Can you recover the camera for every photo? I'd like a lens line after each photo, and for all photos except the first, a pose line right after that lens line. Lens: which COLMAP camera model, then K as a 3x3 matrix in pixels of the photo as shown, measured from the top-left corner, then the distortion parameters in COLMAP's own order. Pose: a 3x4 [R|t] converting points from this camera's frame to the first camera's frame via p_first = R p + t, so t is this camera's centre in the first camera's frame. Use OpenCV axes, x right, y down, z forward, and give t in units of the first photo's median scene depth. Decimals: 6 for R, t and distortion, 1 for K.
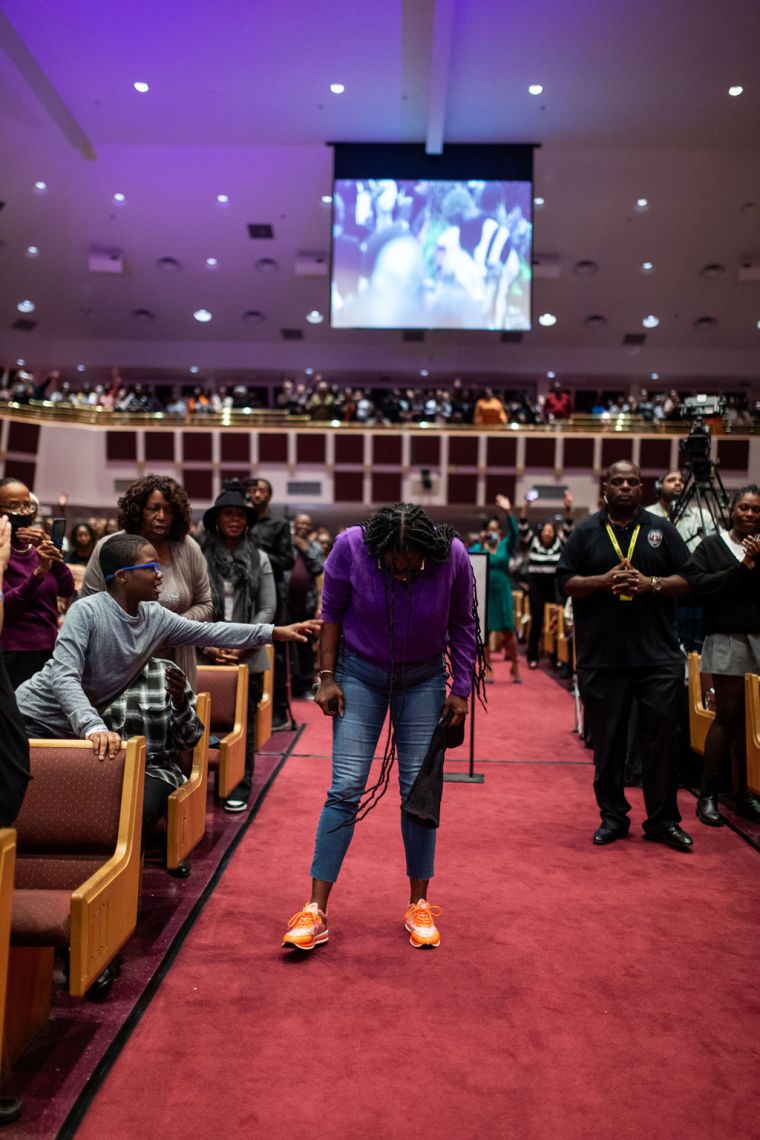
lens RADIAL K [[1100.8, 0, 380.0], [0, 1100.8, 570.0], [0, 0, 1]] dist [-0.000266, -0.007820]
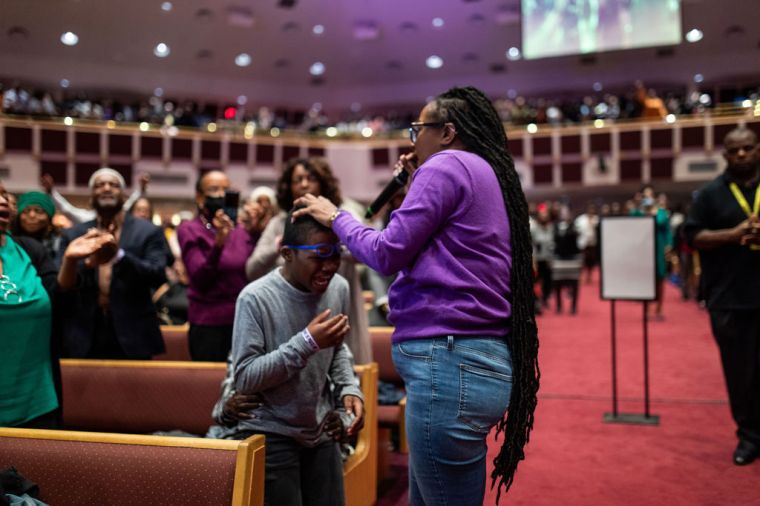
lens RADIAL K [[733.8, 0, 380.0], [0, 733.8, 253.0], [0, 0, 1]] dist [-0.000266, -0.007820]
pose [[0.962019, -0.042208, -0.269699, 0.020533], [0.047563, 0.998779, 0.013349, 0.000487], [0.268806, -0.025670, 0.962852, 0.075063]]
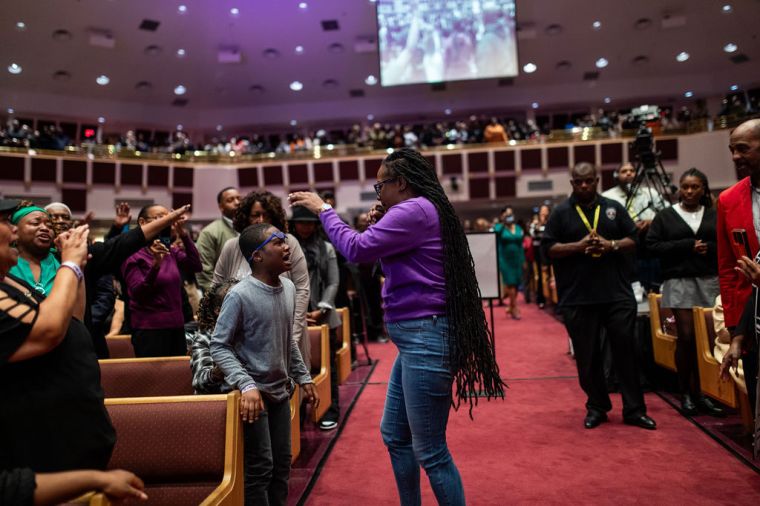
lens RADIAL K [[729.5, 0, 380.0], [0, 729.5, 253.0], [0, 0, 1]] dist [0.002995, -0.007305]
pose [[0.994950, -0.072396, -0.069516, 0.005159], [0.072821, 0.997339, 0.003587, -0.000972], [0.069072, -0.008631, 0.997574, 0.025438]]
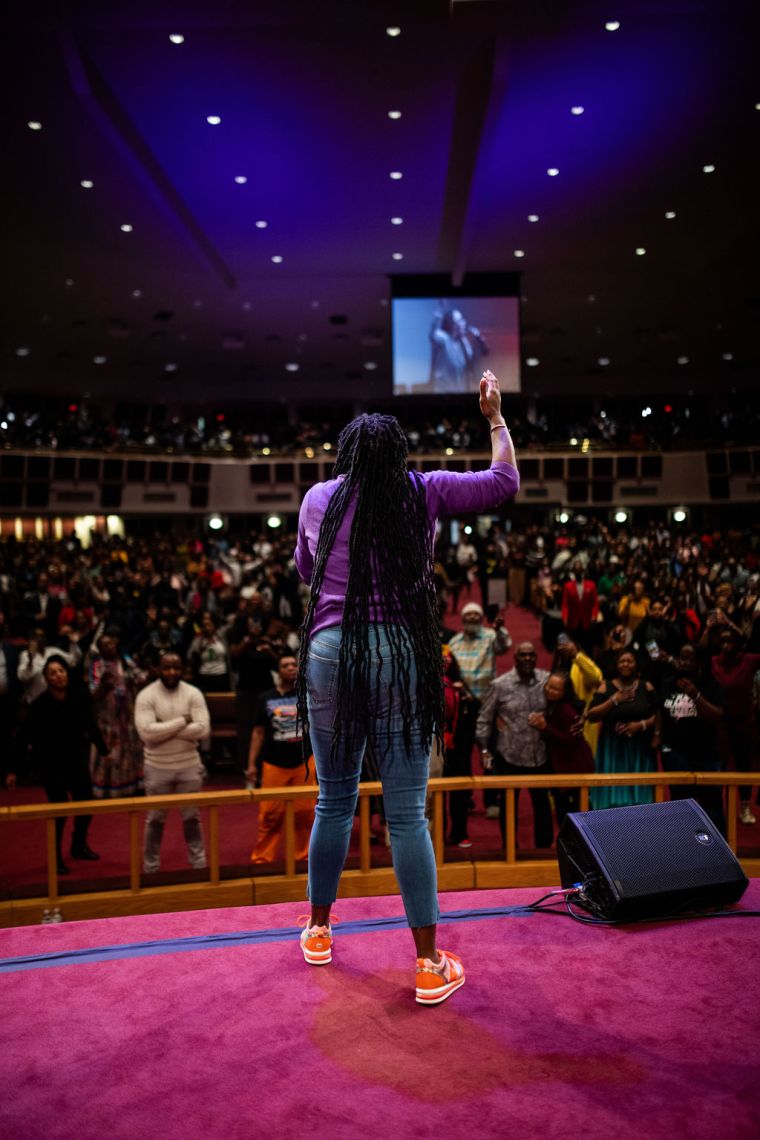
lens RADIAL K [[1220.1, 0, 380.0], [0, 1220.1, 570.0], [0, 0, 1]] dist [-0.112928, -0.011333]
pose [[0.999424, -0.031929, 0.011495, -0.095509], [0.031048, 0.997063, 0.070009, -0.097344], [-0.013696, -0.069611, 0.997480, -0.774353]]
